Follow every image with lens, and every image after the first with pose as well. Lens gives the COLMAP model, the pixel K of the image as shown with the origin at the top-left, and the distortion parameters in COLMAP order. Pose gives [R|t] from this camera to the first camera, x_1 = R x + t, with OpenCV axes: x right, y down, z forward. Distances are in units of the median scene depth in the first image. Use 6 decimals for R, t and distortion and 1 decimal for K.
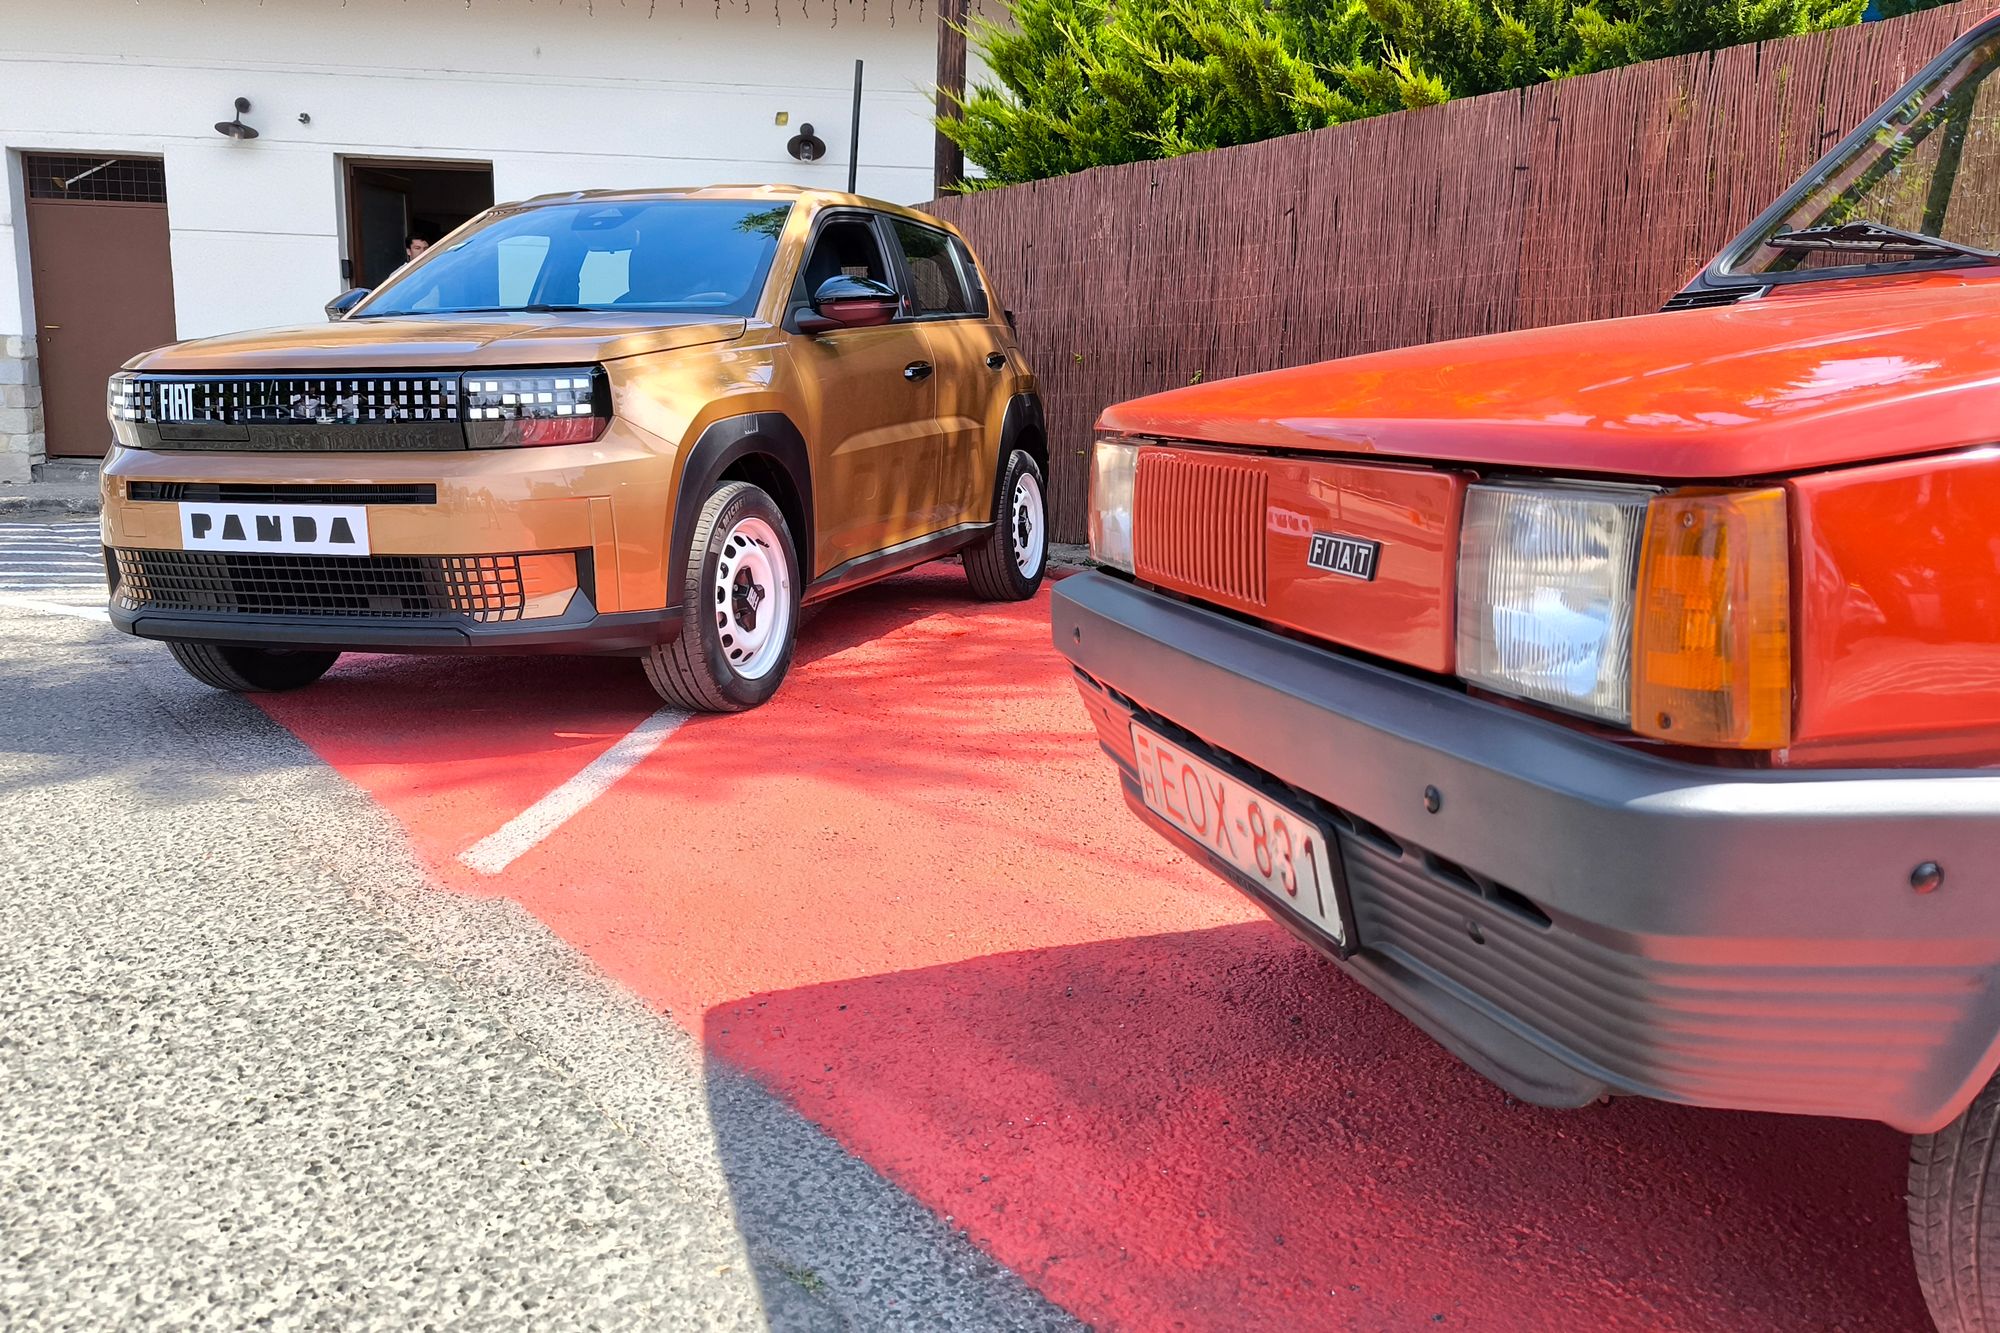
lens RADIAL K [[1730.9, 0, 1002.5], [0, 1730.9, 618.2], [0, 0, 1]] dist [0.023336, 0.004405]
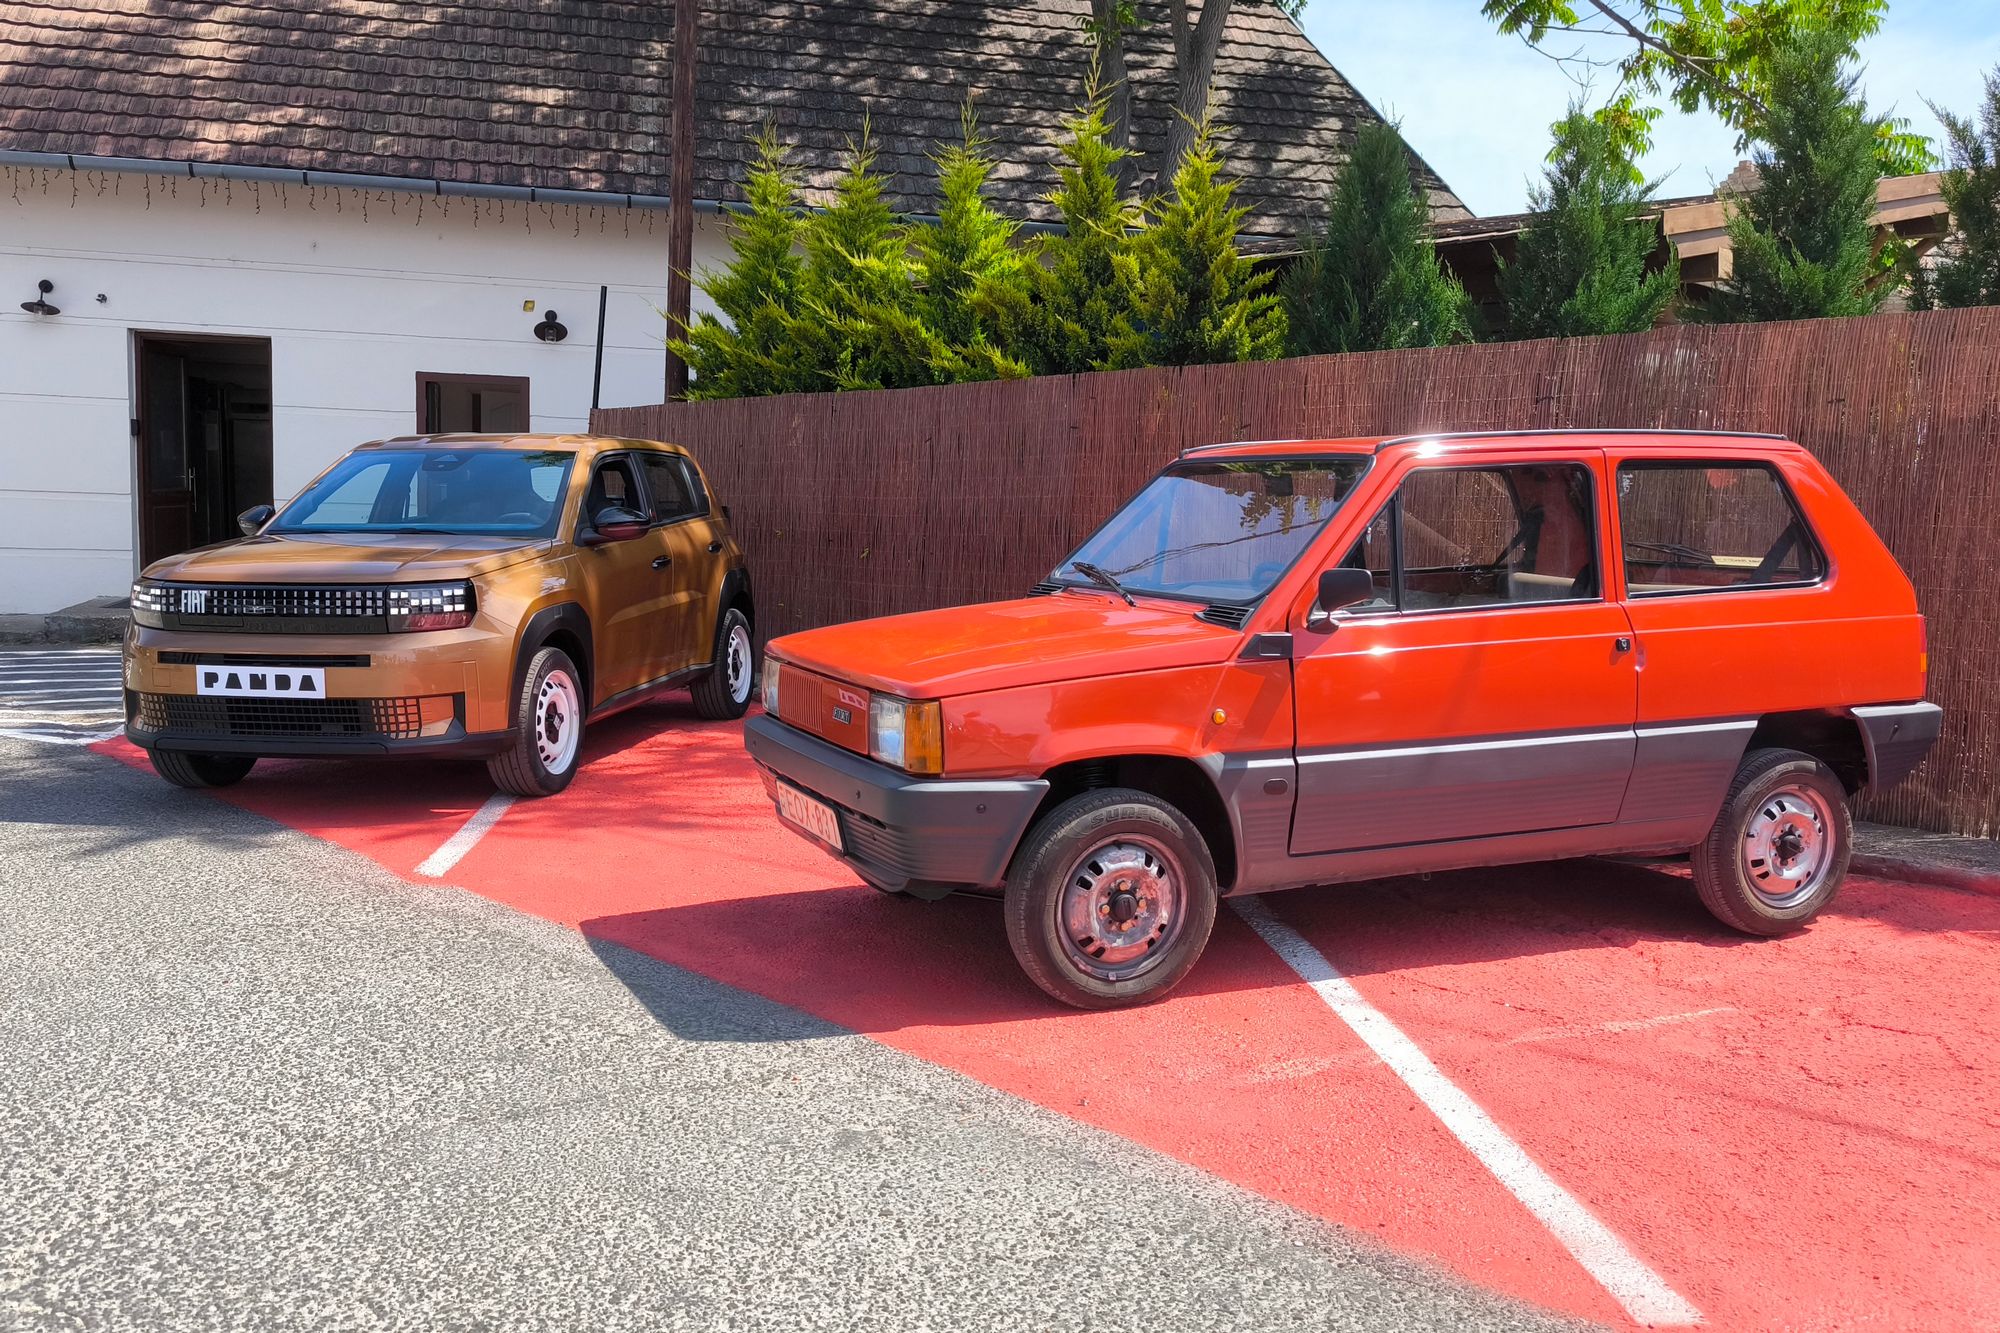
lens RADIAL K [[2039.4, 0, 1040.4], [0, 2039.4, 638.6], [0, 0, 1]] dist [0.017792, -0.003234]
pose [[0.987731, 0.000774, 0.156163, -0.002547], [0.005841, 0.999105, -0.041897, -0.007600], [-0.156056, 0.042296, 0.986842, -0.925789]]
